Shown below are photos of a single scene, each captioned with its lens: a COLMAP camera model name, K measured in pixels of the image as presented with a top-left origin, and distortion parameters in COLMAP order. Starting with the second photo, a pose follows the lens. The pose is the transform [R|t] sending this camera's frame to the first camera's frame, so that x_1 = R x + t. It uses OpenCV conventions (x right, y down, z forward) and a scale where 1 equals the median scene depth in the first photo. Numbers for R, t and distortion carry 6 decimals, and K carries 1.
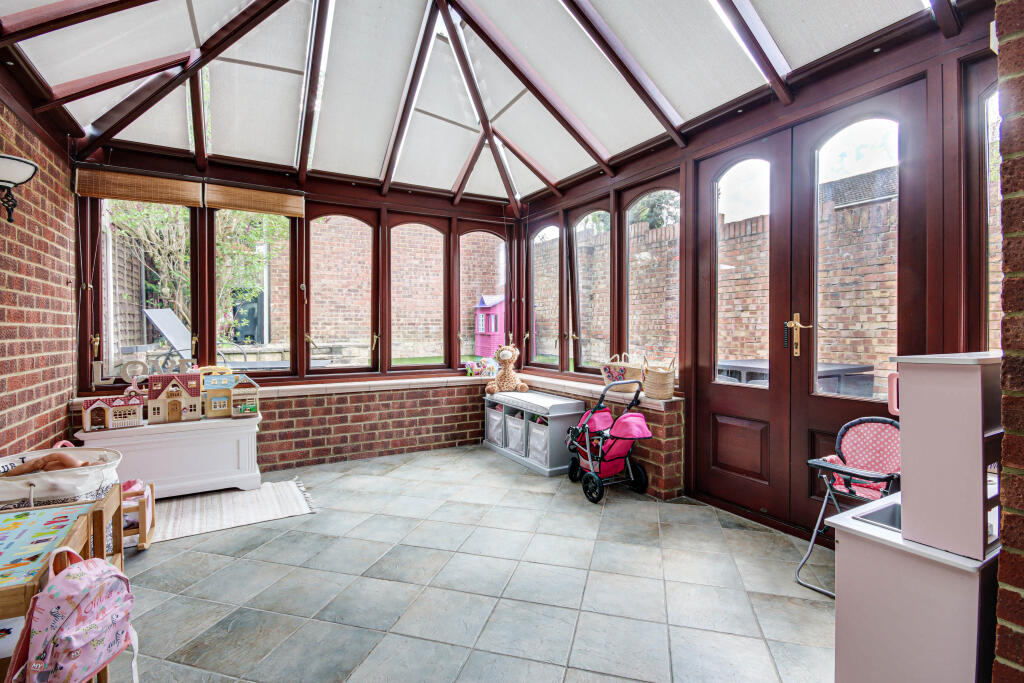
lens RADIAL K [[490.9, 0, 511.8], [0, 490.9, 336.6], [0, 0, 1]] dist [-0.002551, -0.000397]
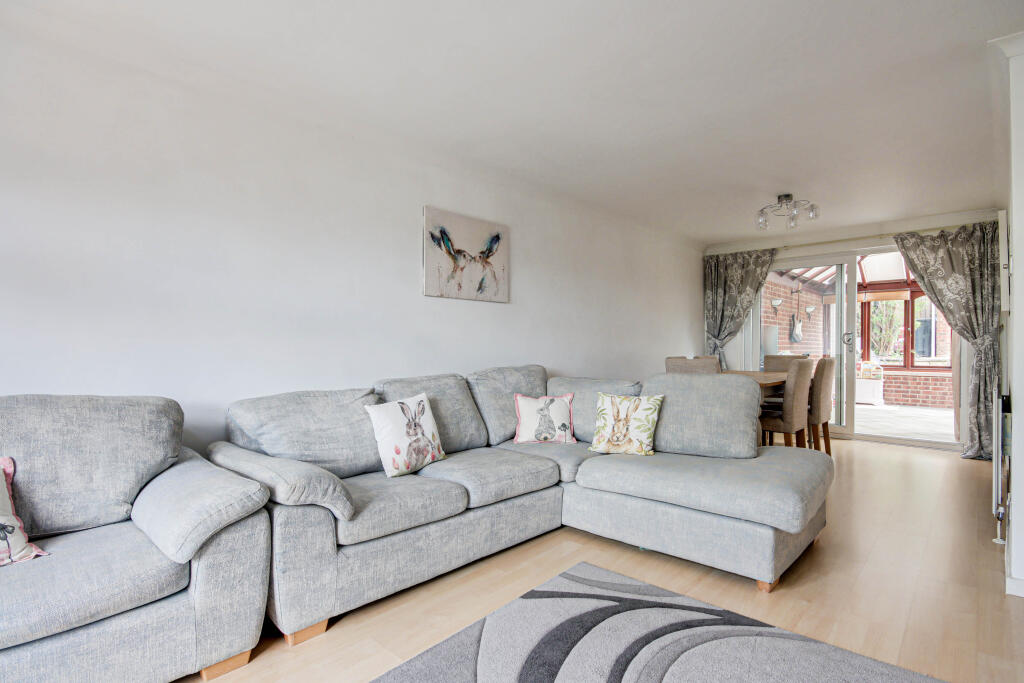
lens RADIAL K [[515.8, 0, 511.6], [0, 515.8, 346.3], [0, 0, 1]] dist [0.000916, -0.000013]
pose [[0.300915, 0.002616, -0.953648, 1.295480], [-0.017898, 0.999836, -0.002905, 0.019149], [0.953483, 0.017942, 0.300912, -1.476770]]
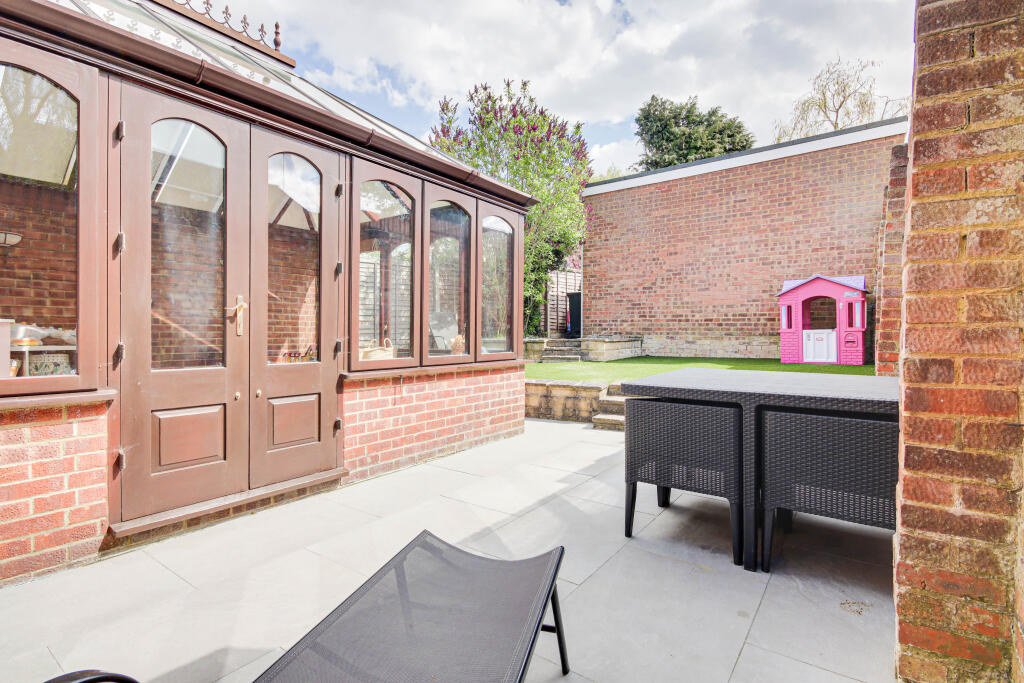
lens RADIAL K [[490.9, 0, 512.5], [0, 490.9, 335.4], [0, 0, 1]] dist [-0.002551, -0.000397]
pose [[0.417060, 0.012221, -0.908797, 0.493715], [-0.014820, 0.999868, 0.006645, 0.001921], [0.908758, 0.010697, 0.417186, 0.325161]]
